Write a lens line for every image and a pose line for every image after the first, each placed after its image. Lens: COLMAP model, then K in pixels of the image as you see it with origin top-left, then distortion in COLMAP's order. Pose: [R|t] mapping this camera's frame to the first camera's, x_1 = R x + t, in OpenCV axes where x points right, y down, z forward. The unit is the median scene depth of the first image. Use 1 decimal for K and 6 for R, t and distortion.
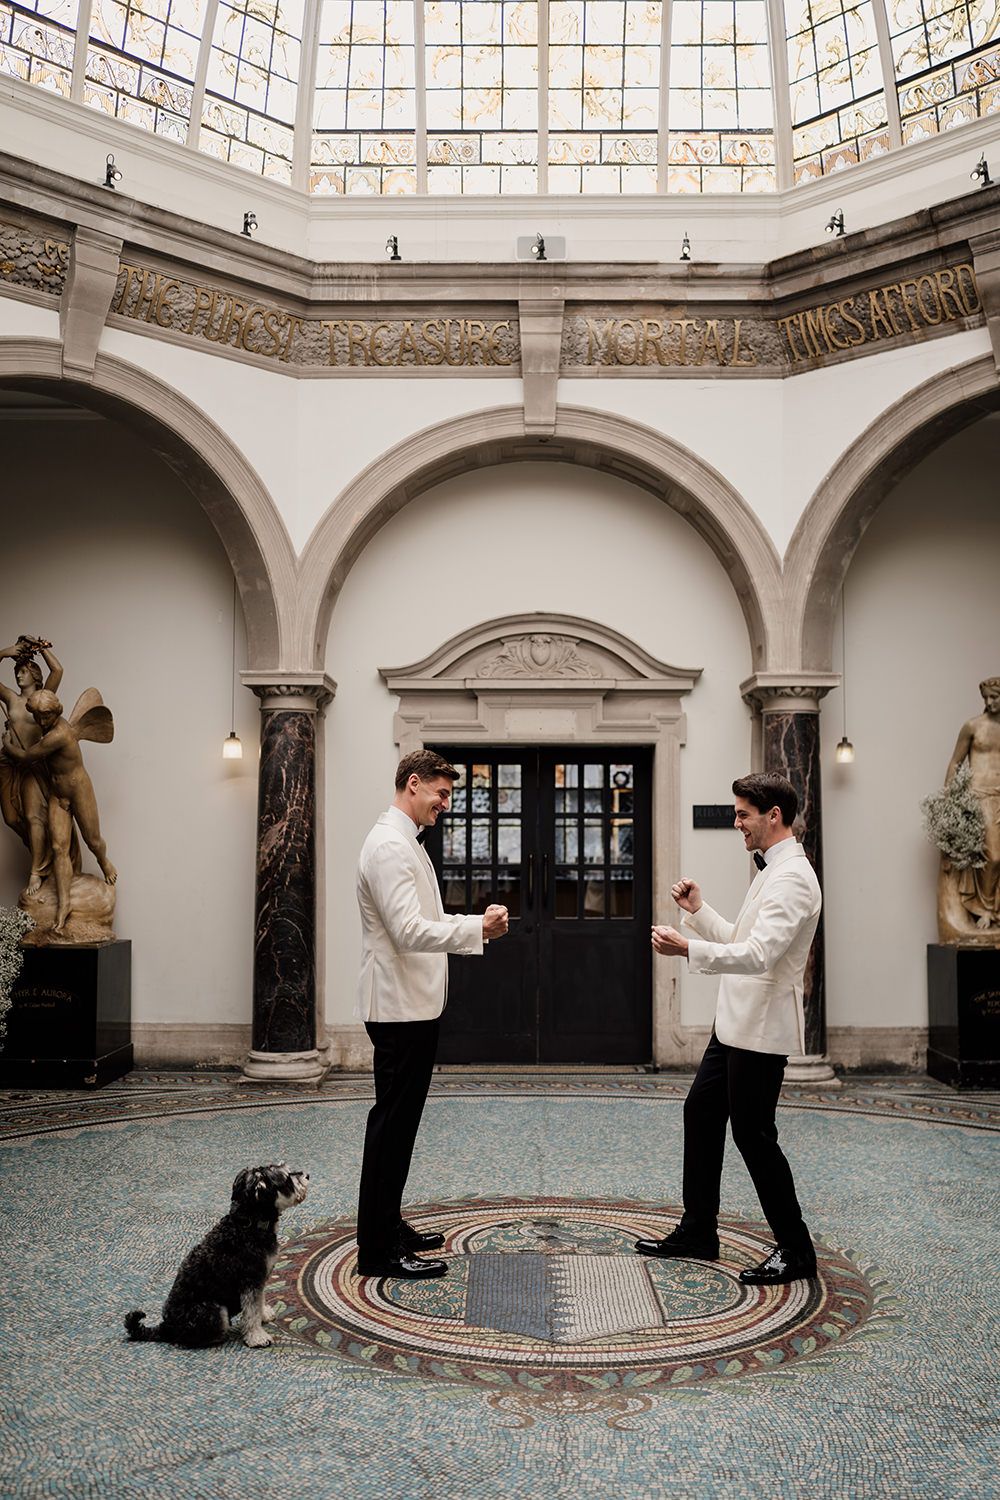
lens RADIAL K [[1394.1, 0, 505.9], [0, 1394.1, 757.7], [0, 0, 1]] dist [-0.044523, 0.139669]
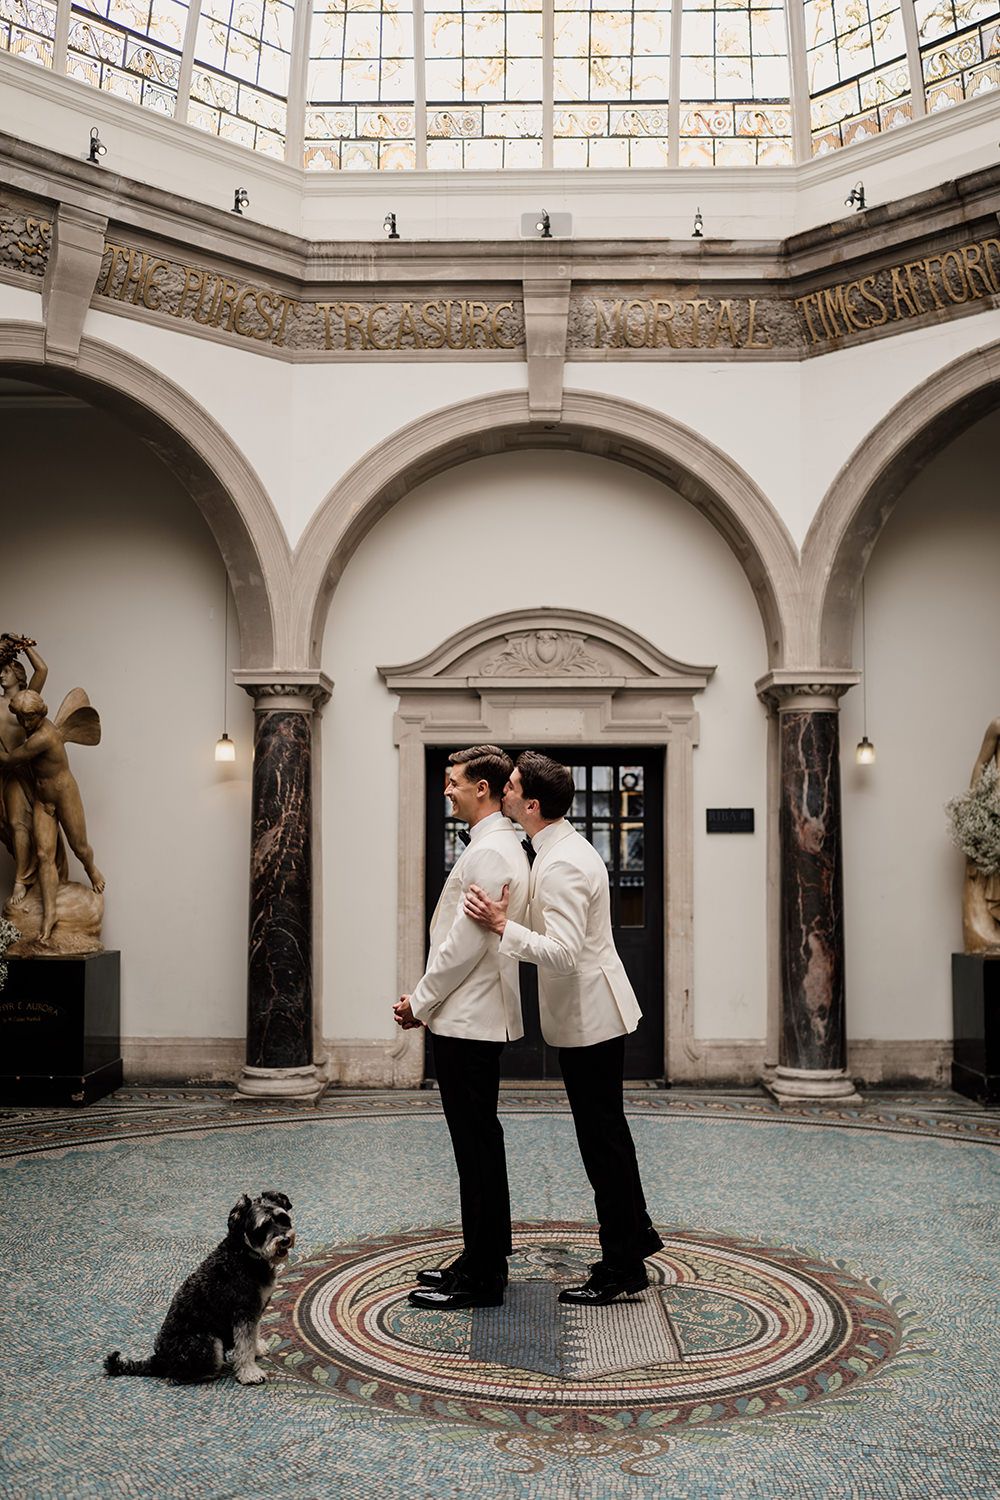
lens RADIAL K [[1436.6, 0, 501.2], [0, 1436.6, 768.1], [0, 0, 1]] dist [-0.047042, 0.143334]
pose [[0.999980, -0.002586, -0.005846, -0.000775], [0.002623, 0.999977, 0.006184, -0.000168], [0.005830, -0.006199, 0.999964, 0.014915]]
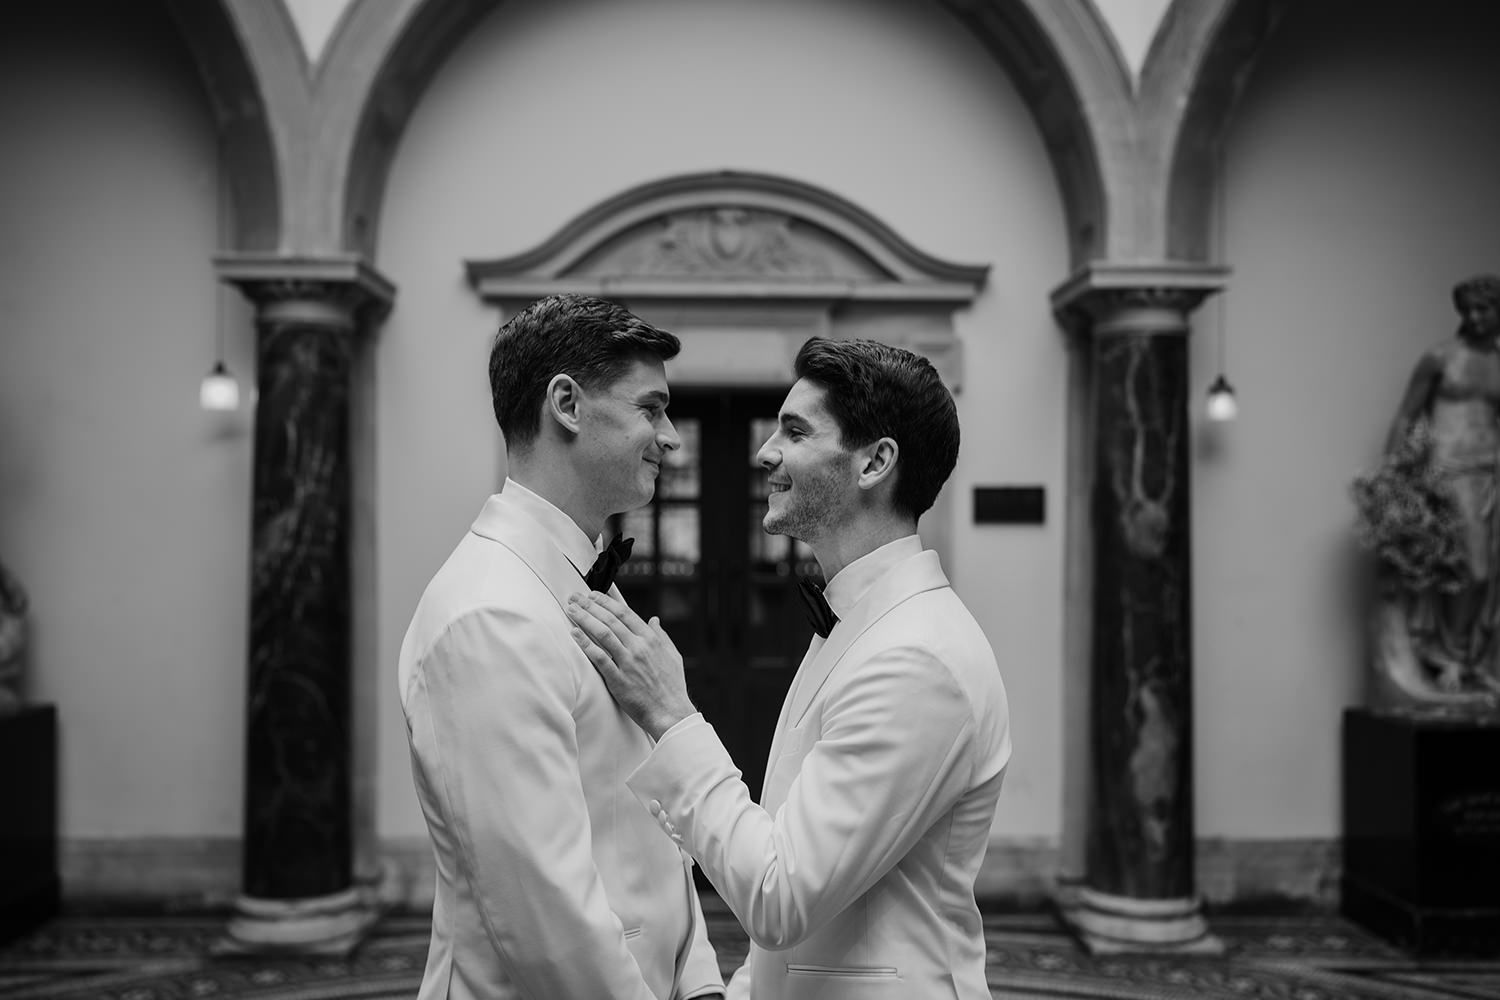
lens RADIAL K [[1402.5, 0, 753.4], [0, 1402.5, 512.2], [0, 0, 1]] dist [-0.039150, 0.132750]
pose [[0.999466, 0.002352, 0.032604, 0.016847], [-0.003949, 0.998790, 0.049015, 0.016117], [-0.032449, -0.049118, 0.998266, 0.400140]]
